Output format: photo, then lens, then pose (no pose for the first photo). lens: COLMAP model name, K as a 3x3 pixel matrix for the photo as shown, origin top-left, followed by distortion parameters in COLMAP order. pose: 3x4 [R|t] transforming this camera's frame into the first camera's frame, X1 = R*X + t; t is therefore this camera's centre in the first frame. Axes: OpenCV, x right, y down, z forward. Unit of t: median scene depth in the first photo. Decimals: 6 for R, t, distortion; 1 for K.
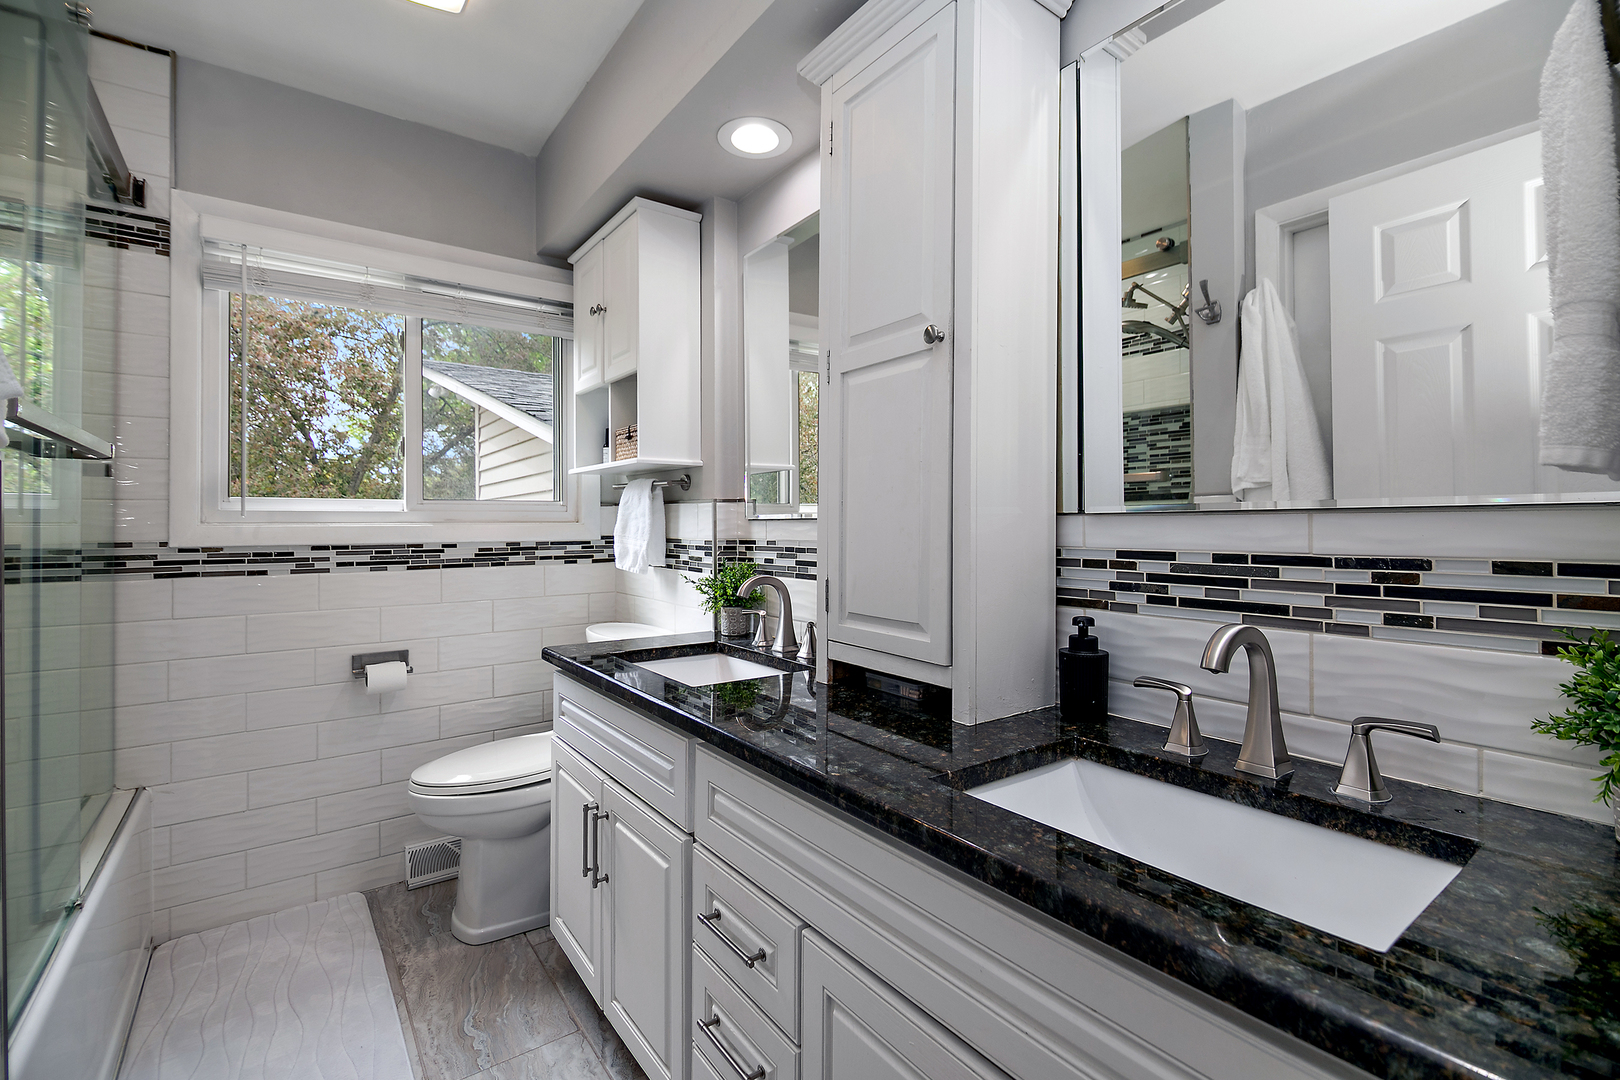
lens RADIAL K [[742.6, 0, 807.4], [0, 742.6, 524.8], [0, 0, 1]] dist [0.019865, -0.000485]
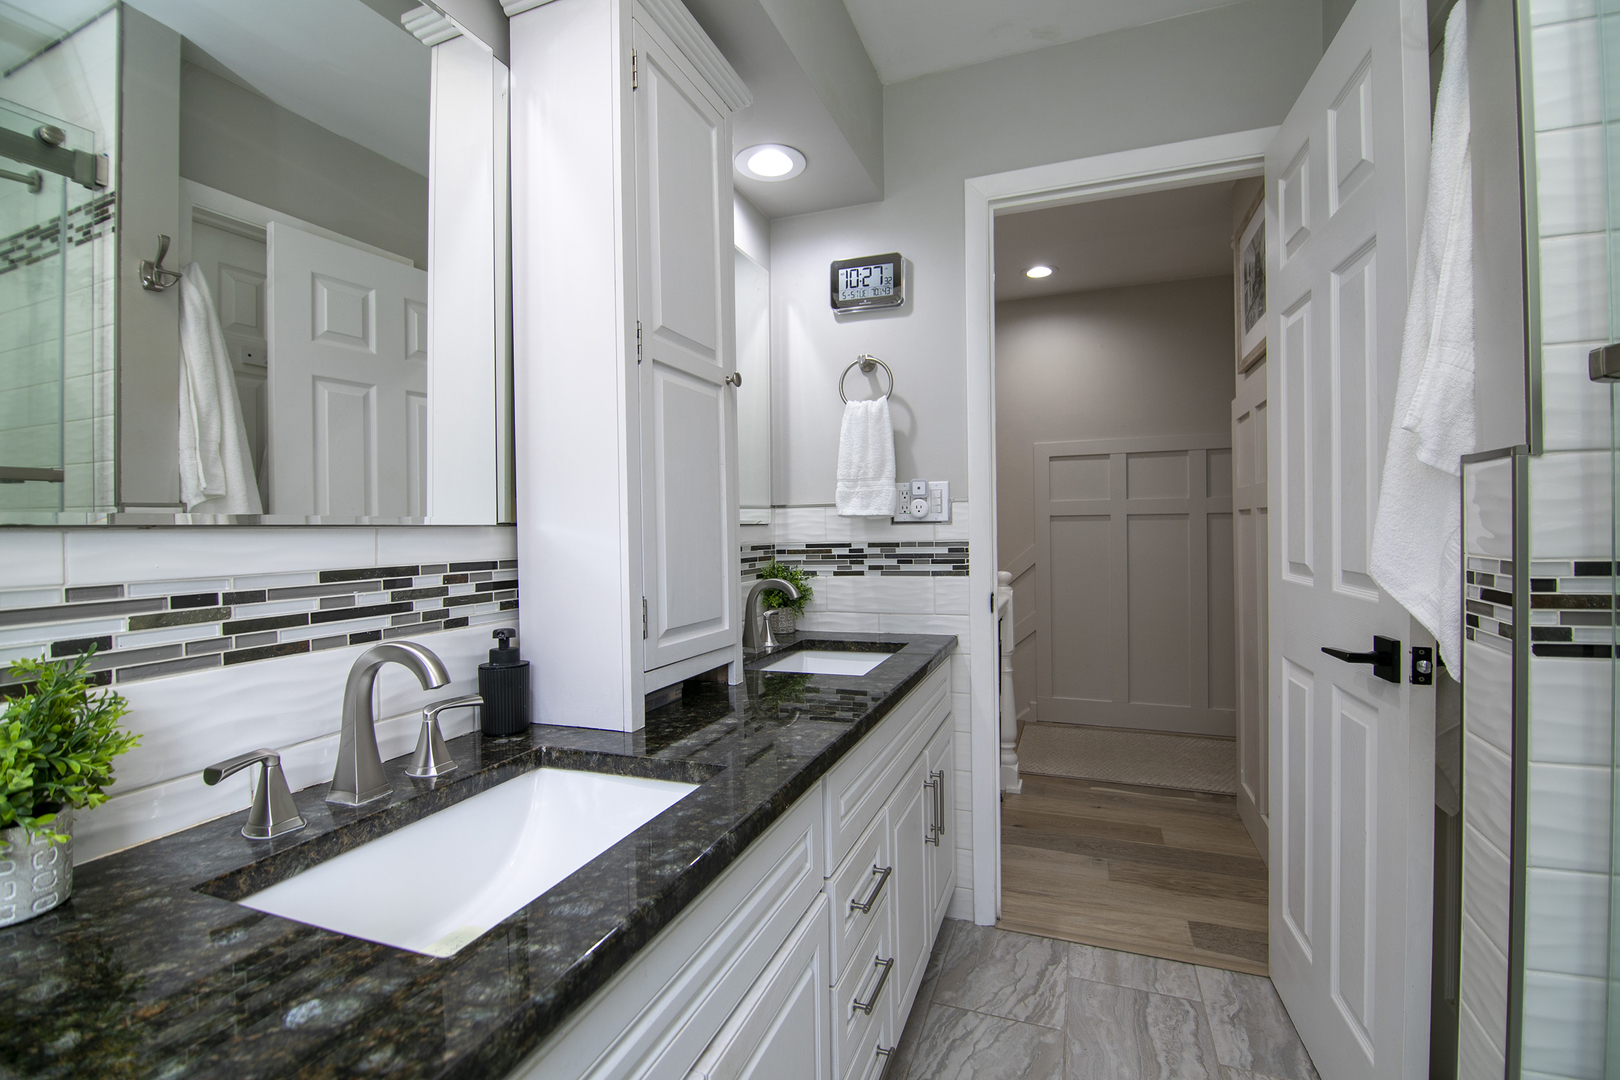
lens RADIAL K [[742.6, 0, 808.1], [0, 742.6, 535.7], [0, 0, 1]] dist [0.019865, -0.000485]
pose [[-0.539457, 0.010083, 0.841953, -0.565783], [0.018189, 0.999835, -0.000320, 0.004425], [-0.841817, 0.015142, -0.539551, 0.968400]]
